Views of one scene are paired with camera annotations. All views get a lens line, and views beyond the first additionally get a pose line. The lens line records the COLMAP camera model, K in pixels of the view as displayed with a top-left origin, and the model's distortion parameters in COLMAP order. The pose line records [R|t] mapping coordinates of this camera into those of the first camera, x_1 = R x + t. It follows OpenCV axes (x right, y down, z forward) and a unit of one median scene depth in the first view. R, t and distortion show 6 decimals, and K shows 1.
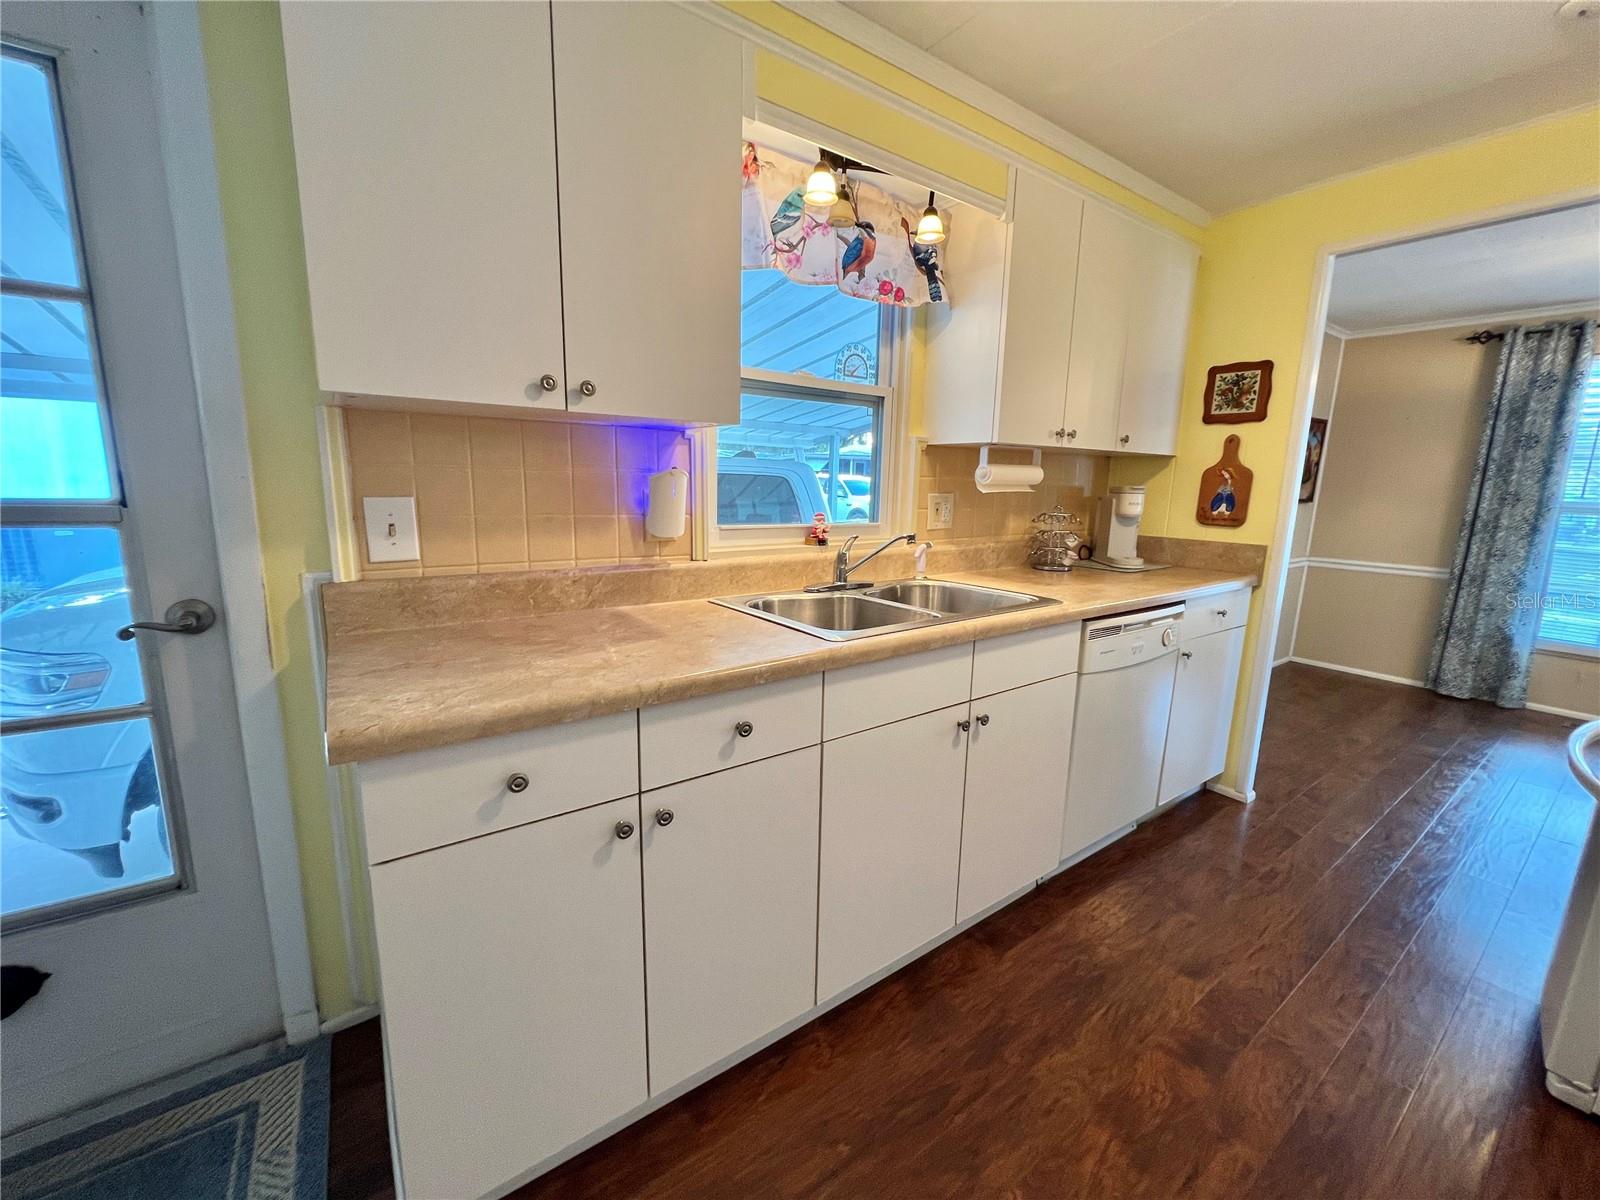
lens RADIAL K [[641.9, 0, 804.9], [0, 641.9, 599.5], [0, 0, 1]] dist [-0.003971, -0.000133]
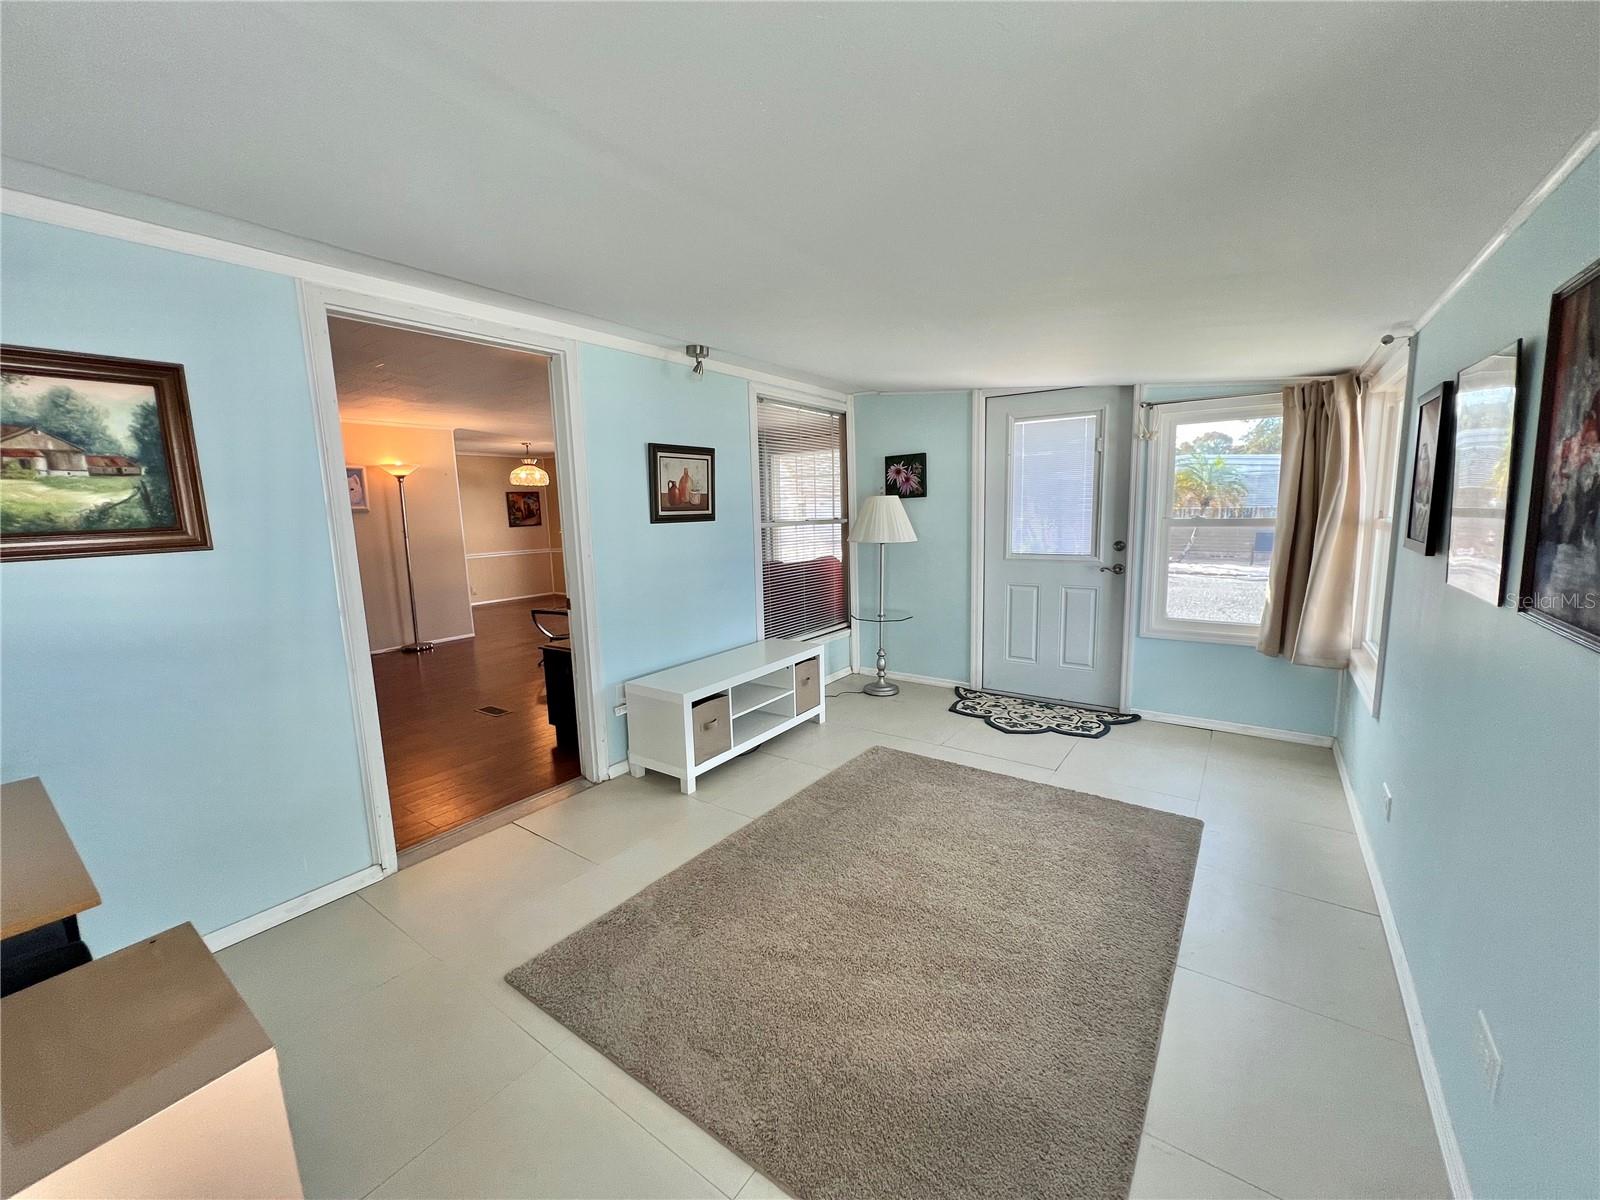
lens RADIAL K [[643.9, 0, 787.5], [0, 643.9, 602.1], [0, 0, 1]] dist [-0.002837, 0.000632]
pose [[0.948227, -0.095501, 0.302893, 1.034662], [0.107454, 0.993944, -0.023004, 0.305926], [-0.298862, 0.054360, 0.952747, -1.650874]]
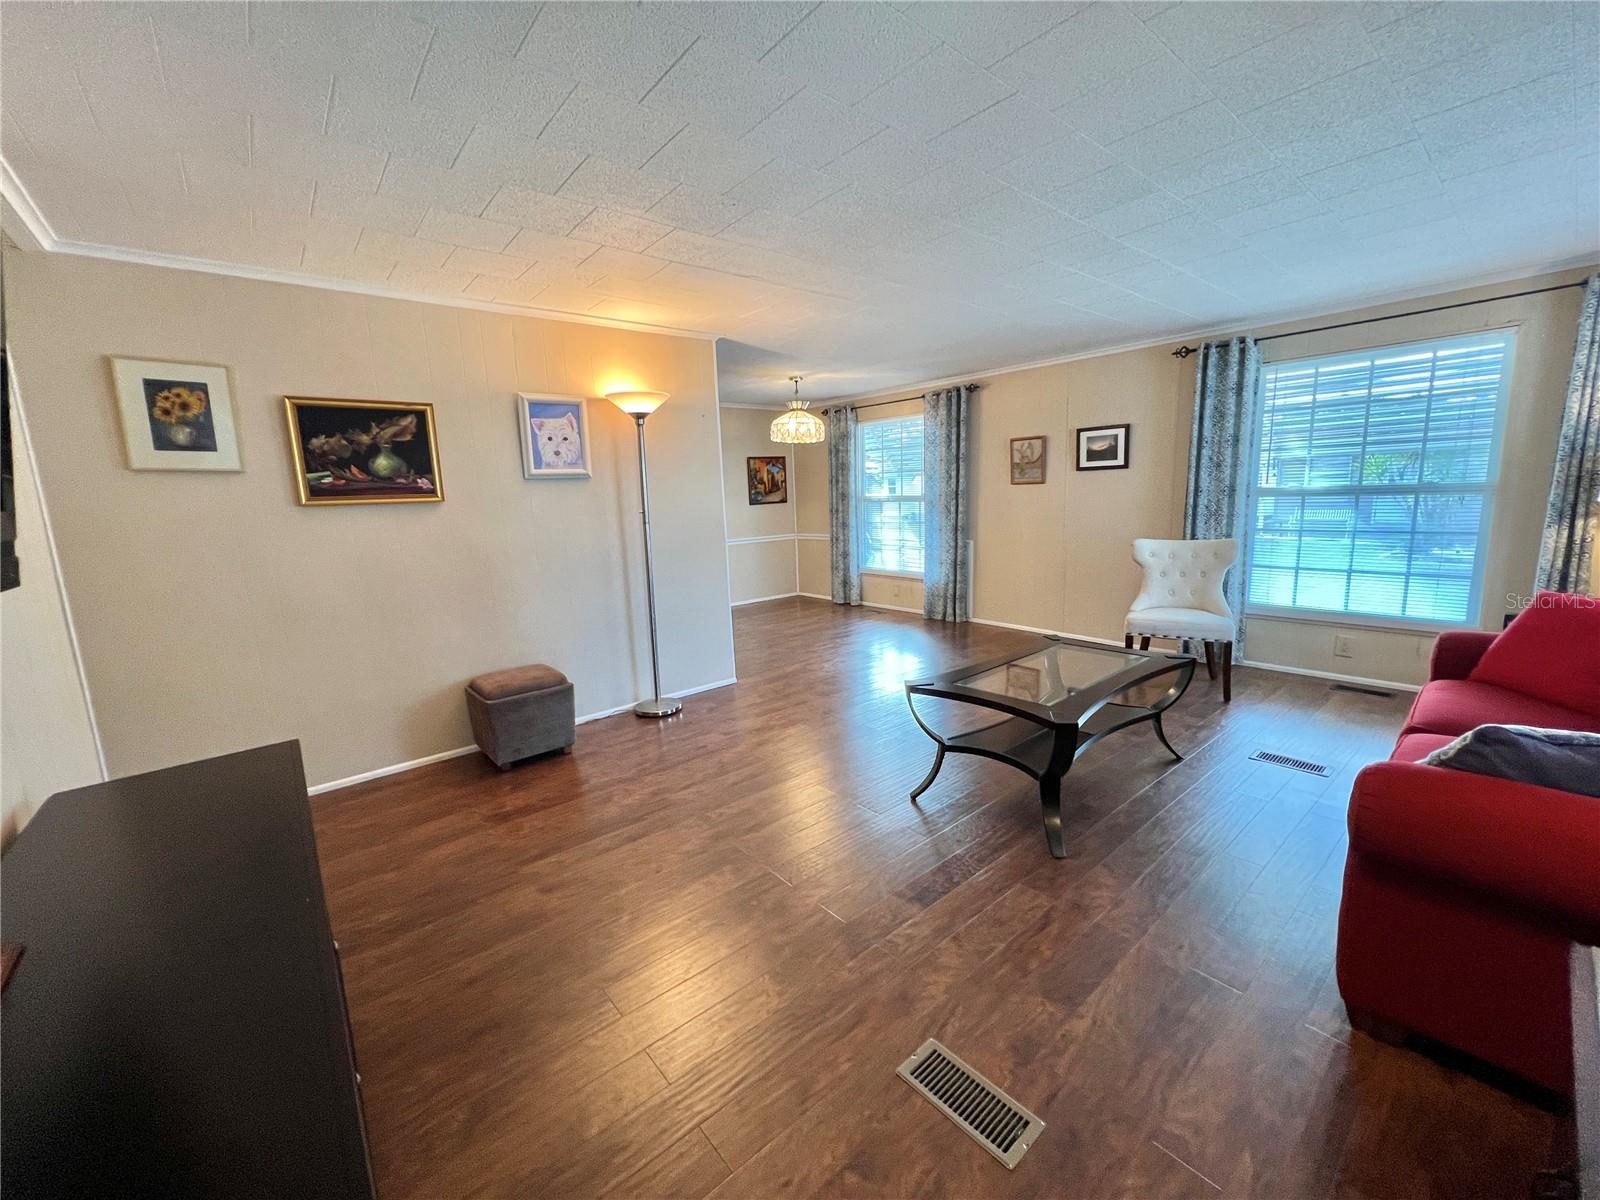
lens RADIAL K [[643.9, 0, 796.6], [0, 643.9, 599.0], [0, 0, 1]] dist [-0.002837, 0.000632]
pose [[0.995207, -0.071810, 0.066380, 0.785337], [0.073048, 0.997193, -0.016419, 0.151073], [-0.065014, 0.021189, 0.997659, -0.800809]]
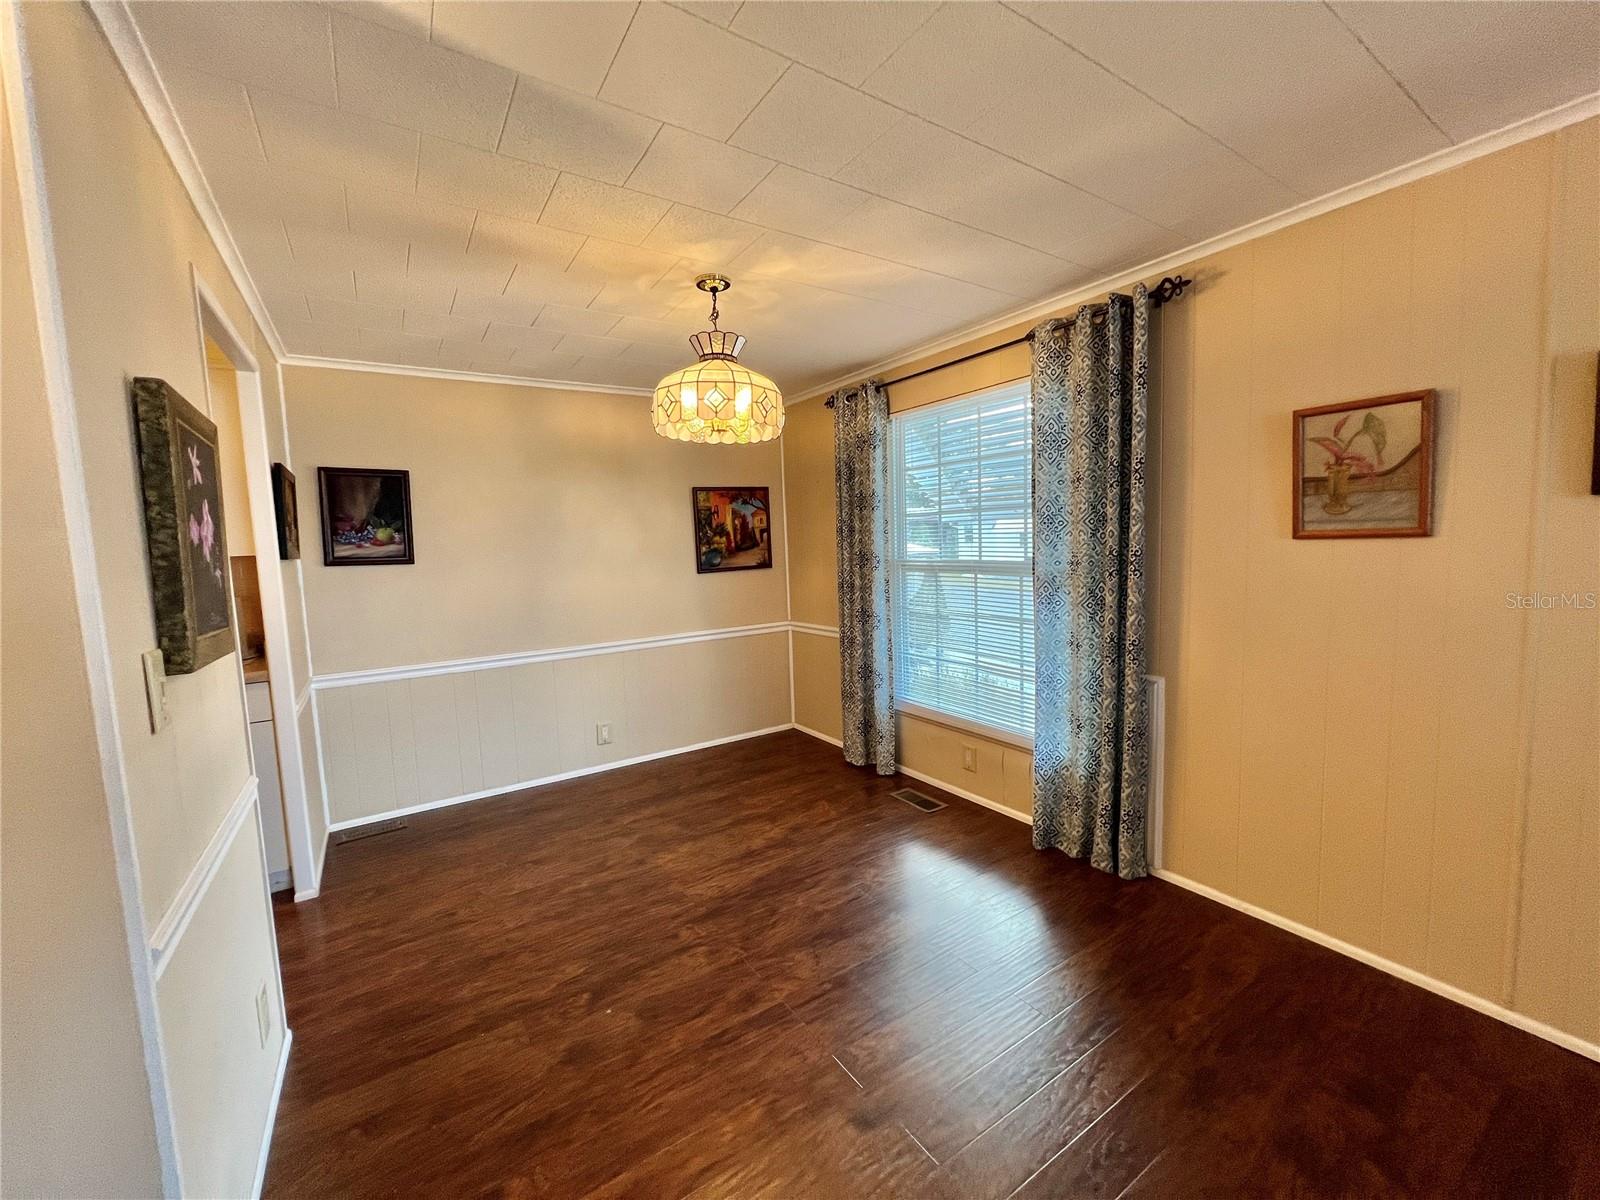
lens RADIAL K [[643.9, 0, 792.6], [0, 643.9, 598.9], [0, 0, 1]] dist [-0.002837, 0.000632]
pose [[0.997088, -0.057370, -0.050239, 0.996171], [0.052314, 0.993934, -0.096738, -0.012983], [0.055484, 0.093828, 0.994041, 0.052356]]
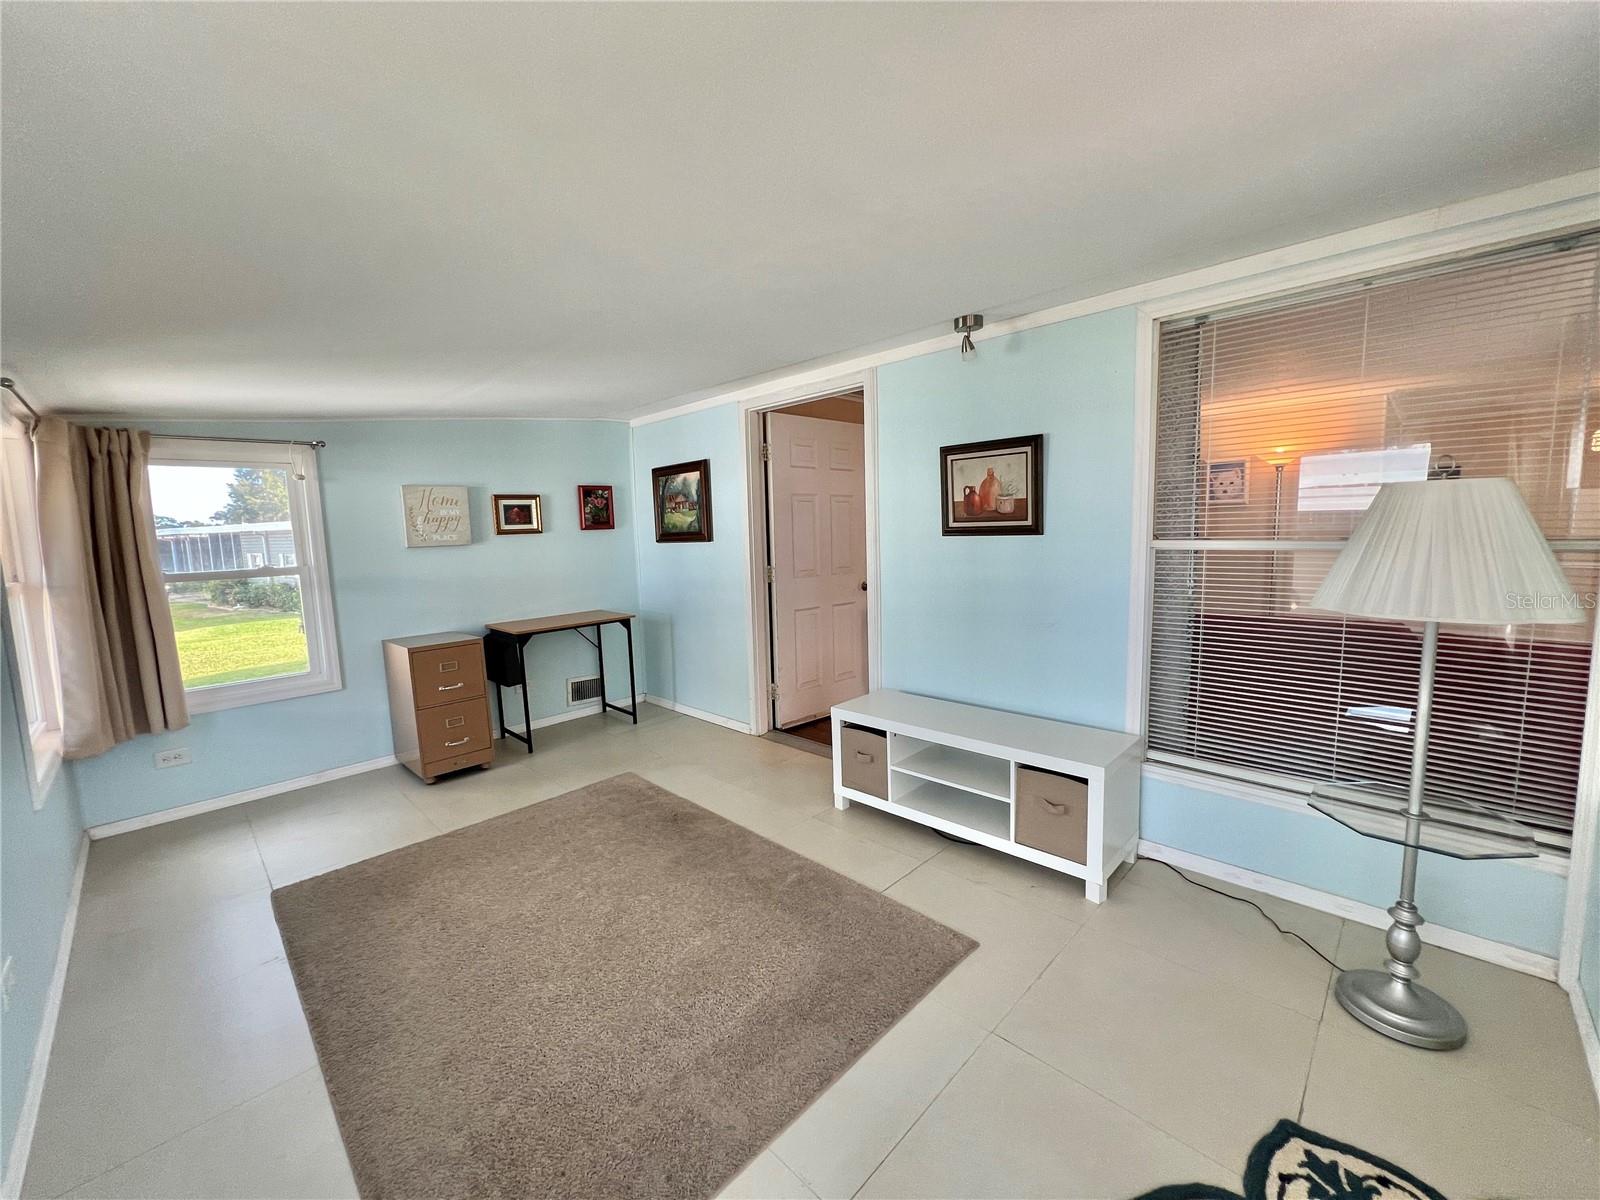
lens RADIAL K [[643.9, 0, 792.9], [0, 643.9, 600.8], [0, 0, 1]] dist [-0.002837, 0.000632]
pose [[0.164723, 0.081144, -0.982996, 1.841678], [-0.147906, 0.987374, 0.056721, 0.225058], [0.975187, 0.136048, 0.174645, -1.103770]]
